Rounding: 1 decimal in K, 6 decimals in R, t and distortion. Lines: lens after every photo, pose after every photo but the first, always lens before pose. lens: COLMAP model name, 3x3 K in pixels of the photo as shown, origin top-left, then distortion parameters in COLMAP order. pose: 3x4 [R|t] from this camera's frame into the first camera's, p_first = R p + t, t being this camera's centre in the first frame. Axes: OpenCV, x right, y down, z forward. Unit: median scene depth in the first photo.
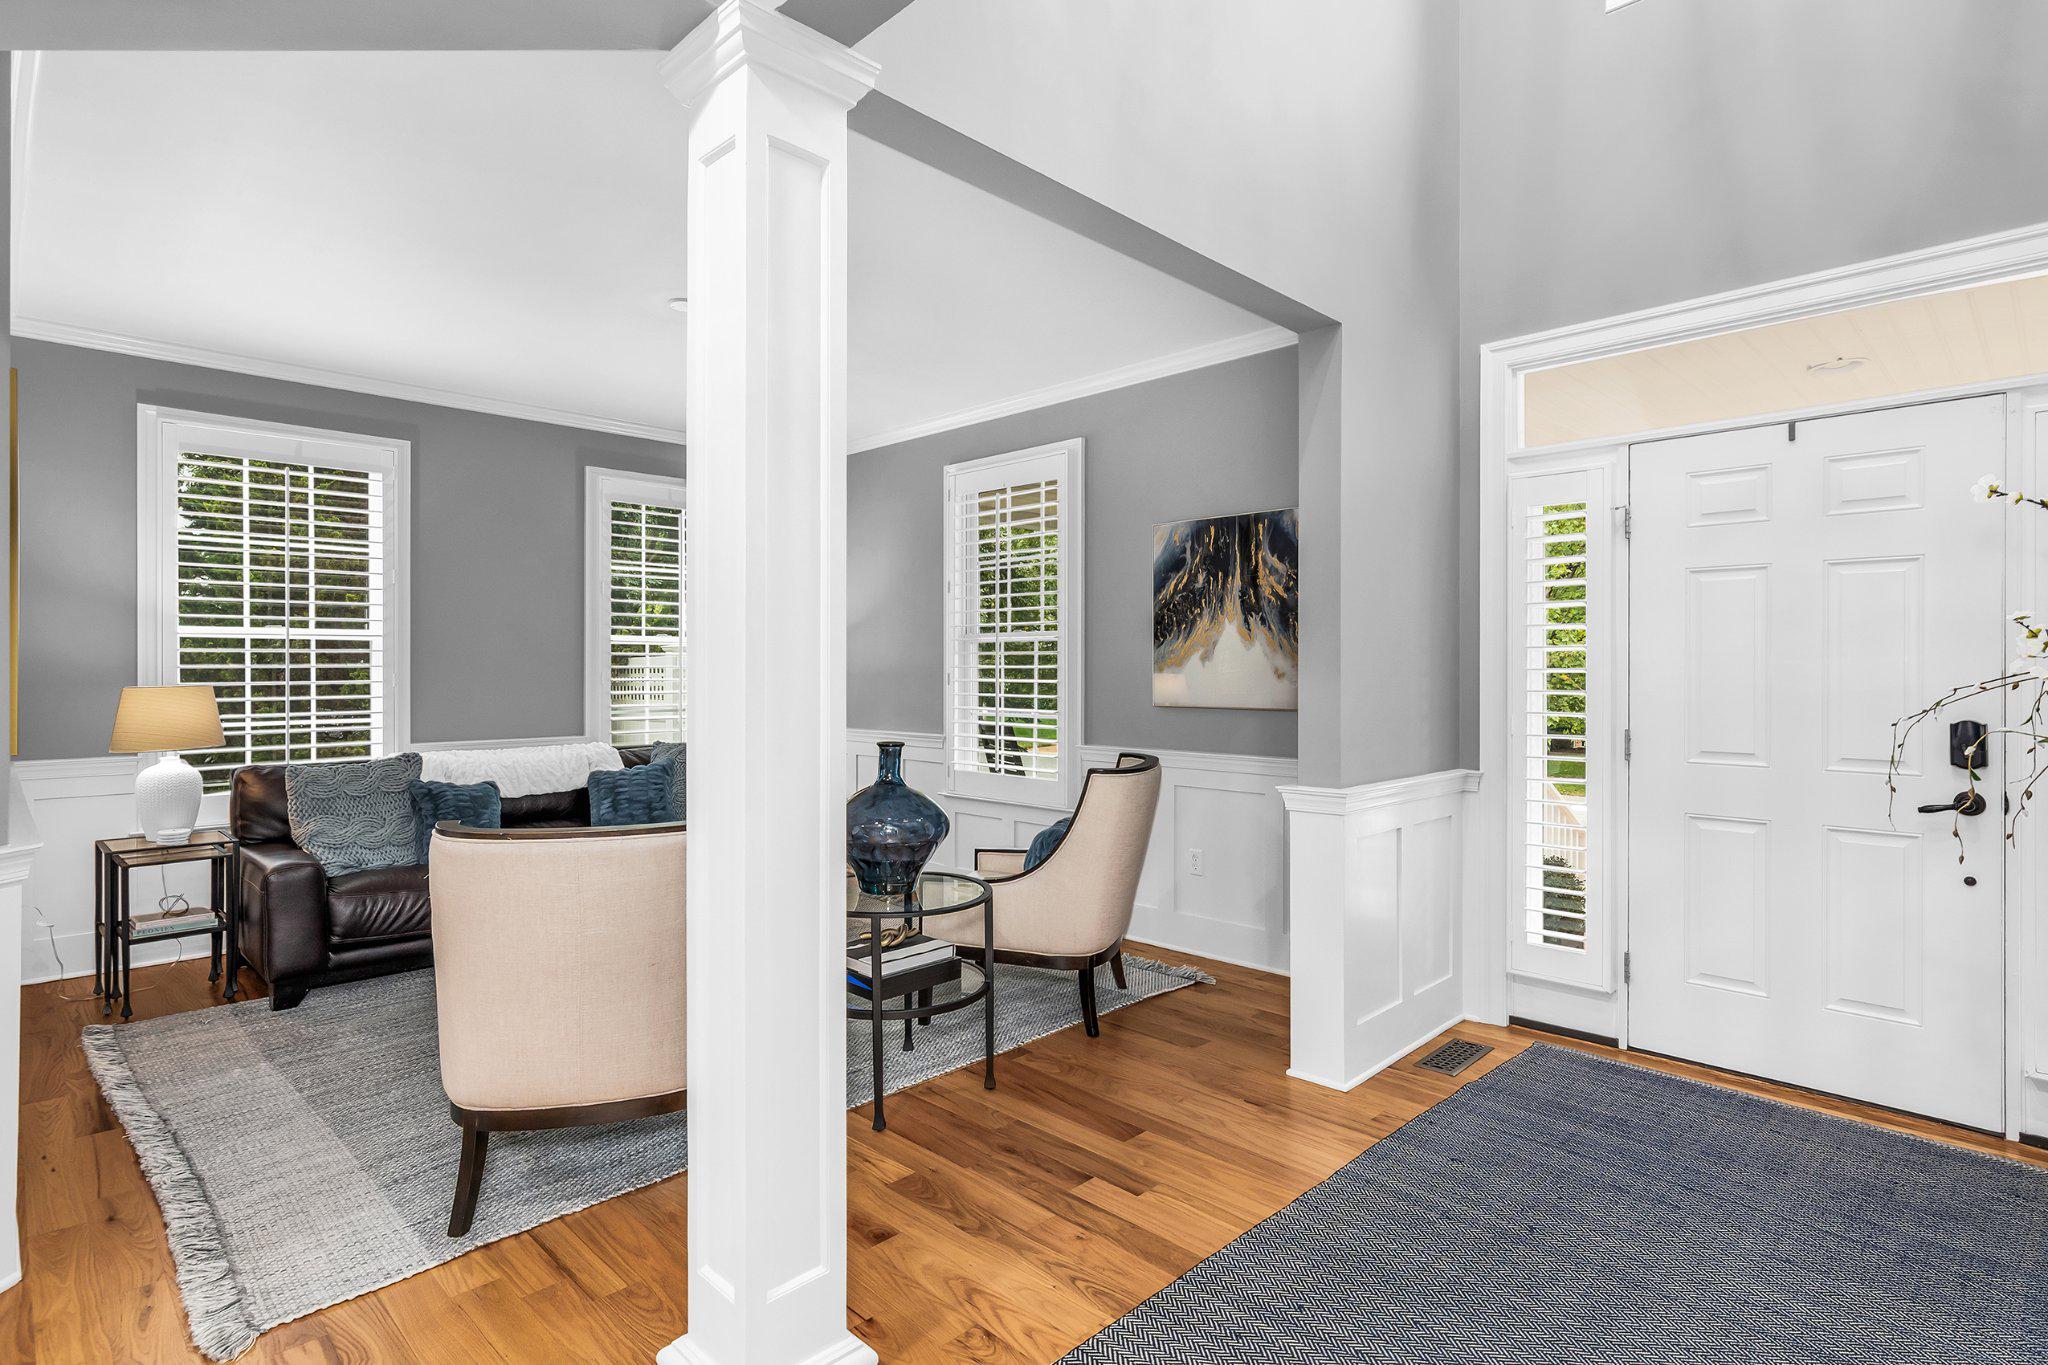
lens RADIAL K [[1030.9, 0, 1030.0], [0, 1030.9, 671.7], [0, 0, 1]] dist [-0.001110, 0.003163]
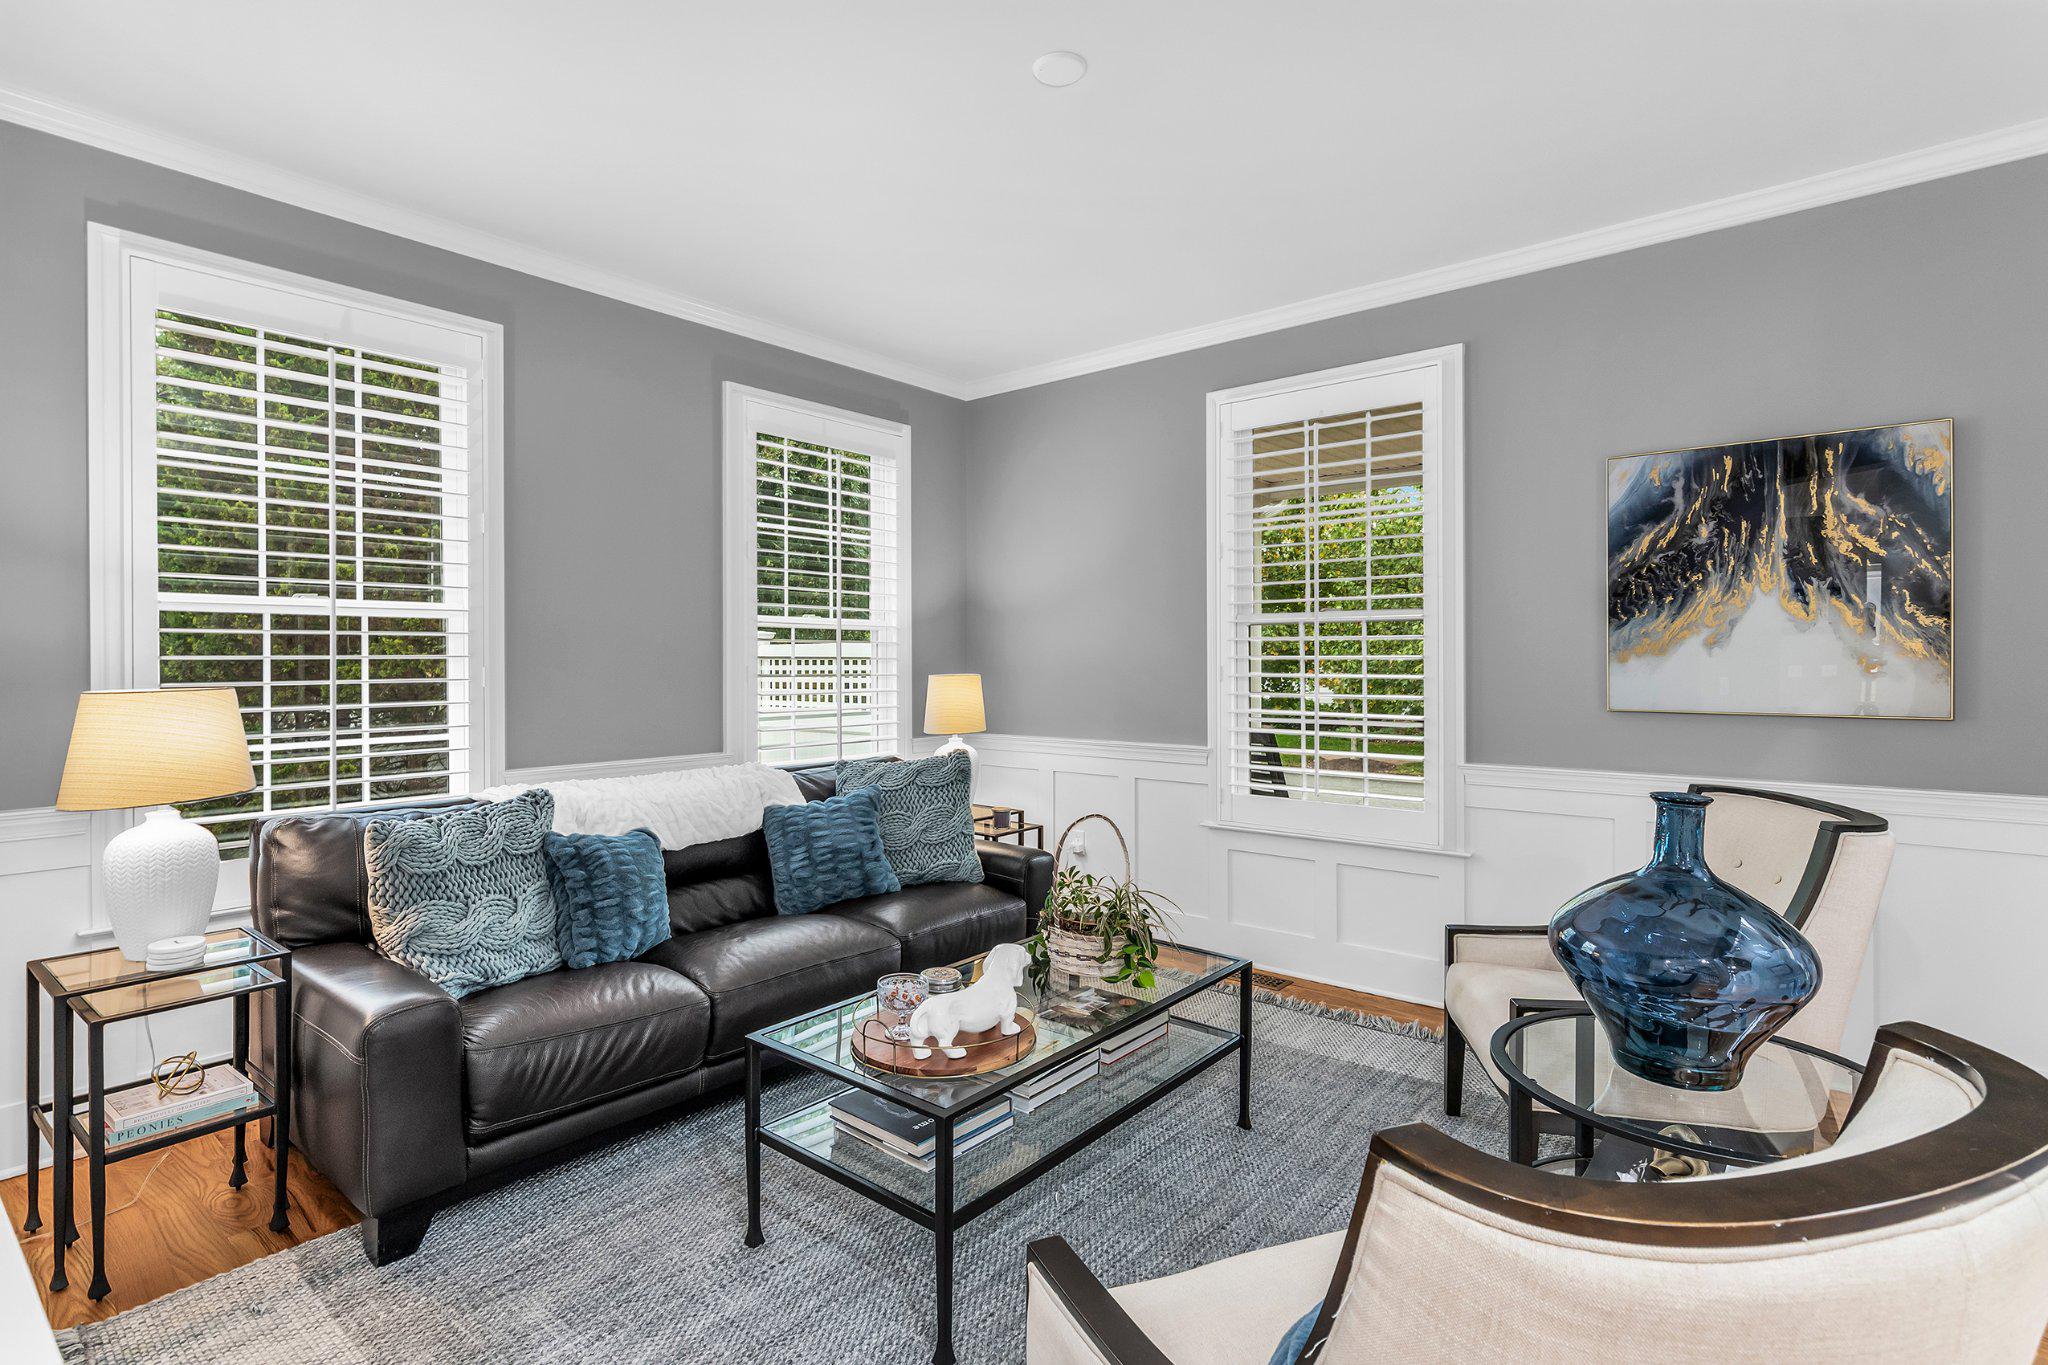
lens RADIAL K [[1001.9, 0, 1022.3], [0, 1001.9, 664.4], [0, 0, 1]] dist [0.004667, 0.000047]
pose [[0.995859, -0.002190, 0.090888, -0.354498], [0.002270, 0.999997, -0.000781, 0.000785], [-0.090886, 0.000984, 0.995861, 0.344602]]
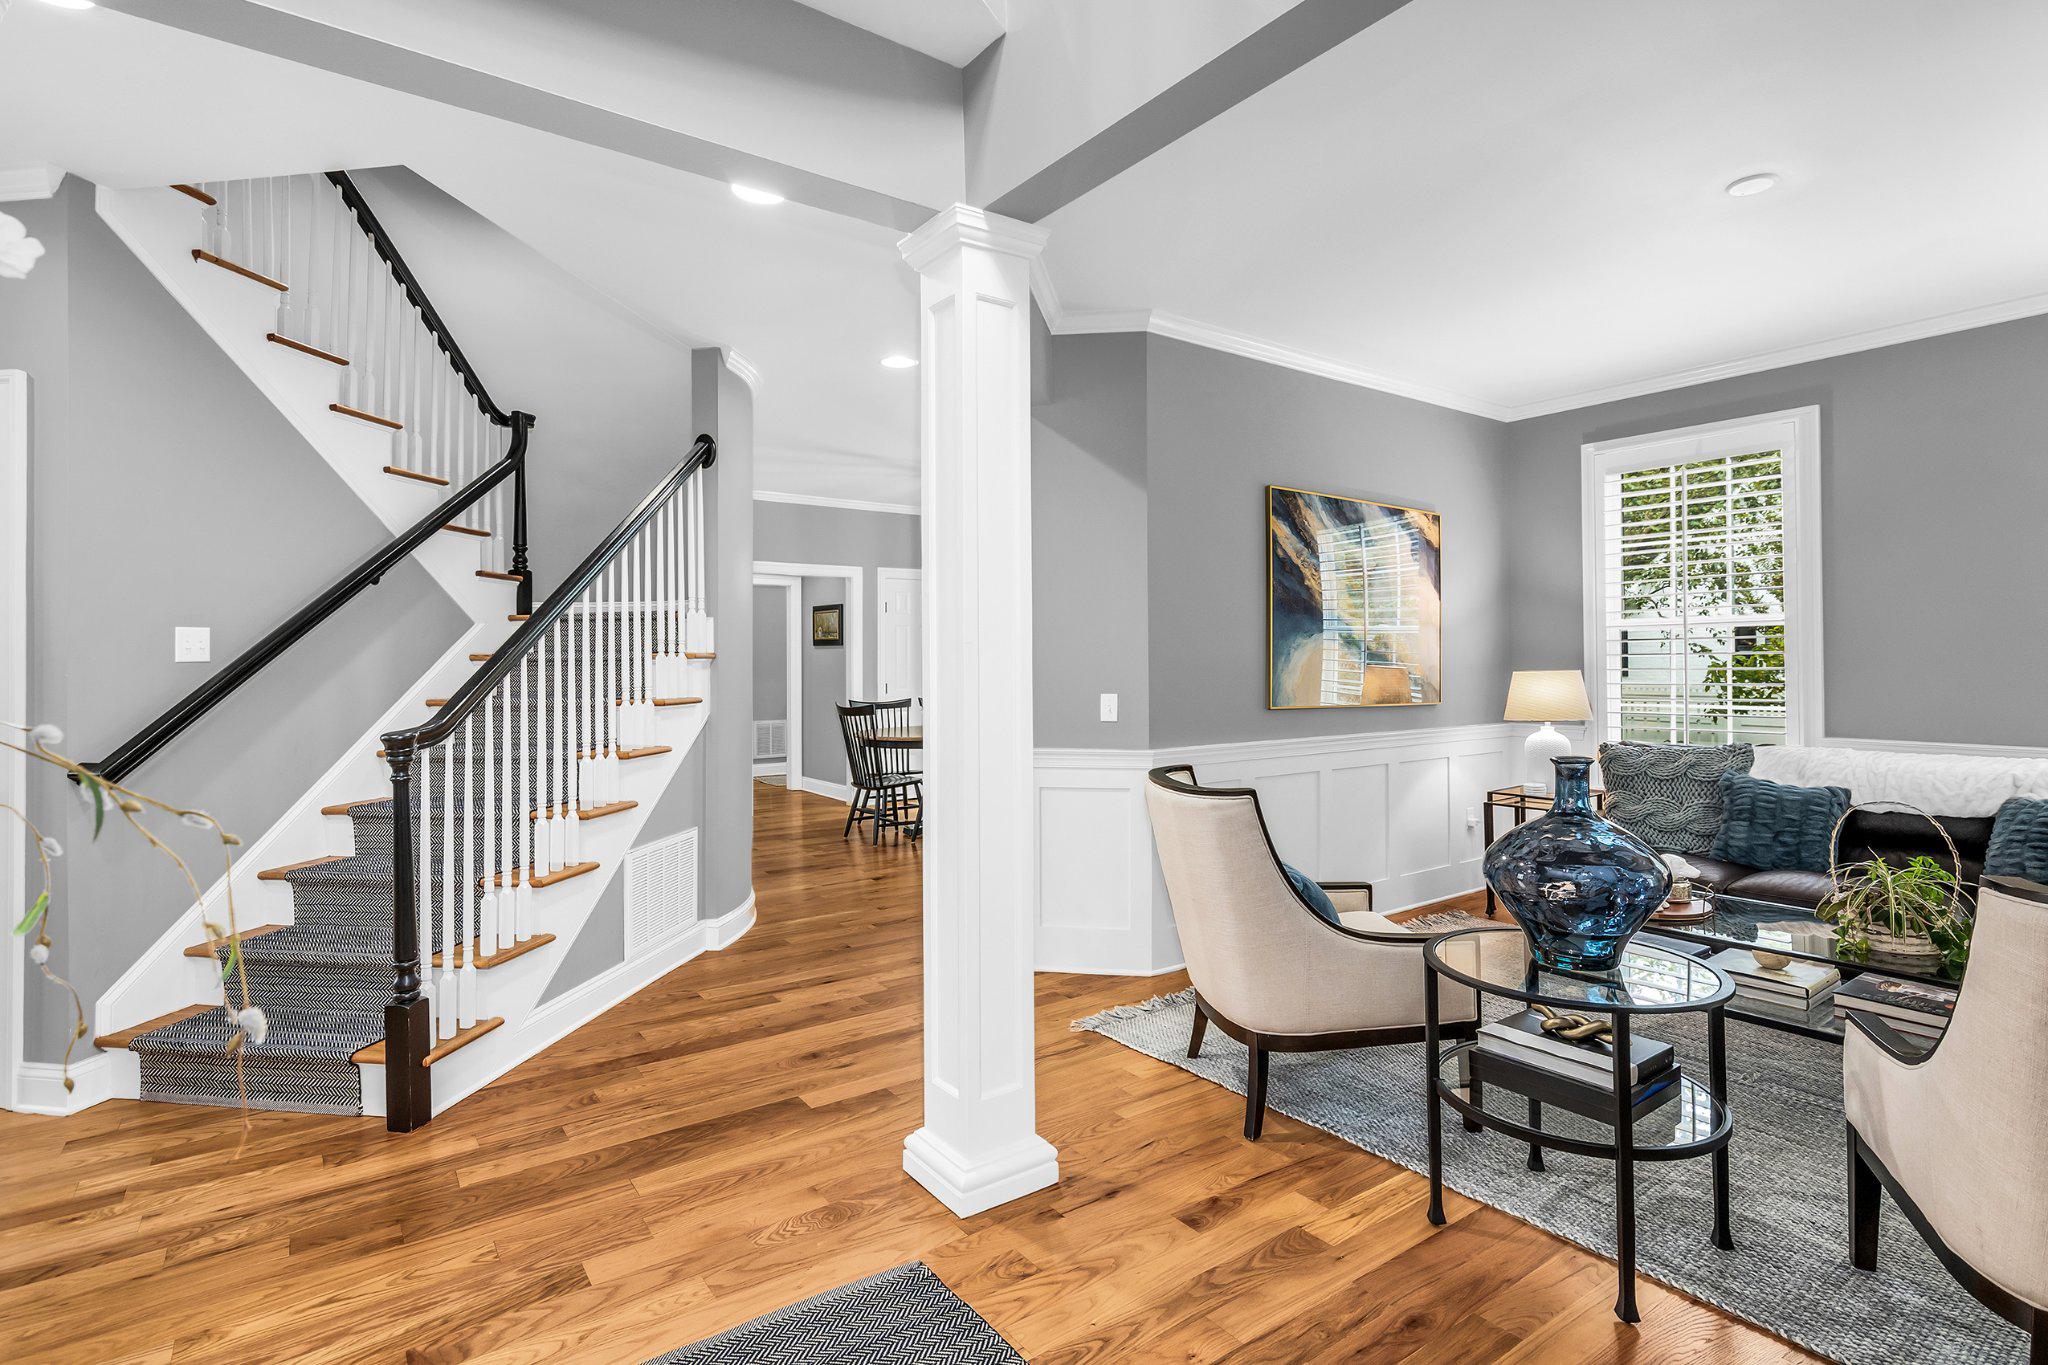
lens RADIAL K [[1001.9, 0, 1026.2], [0, 1001.9, 663.8], [0, 0, 1]] dist [0.004667, 0.000047]
pose [[-0.155663, 0.002674, -0.987807, 0.419470], [0.005480, 0.999983, 0.001844, -0.000074], [0.987795, -0.005126, -0.155675, 0.492313]]
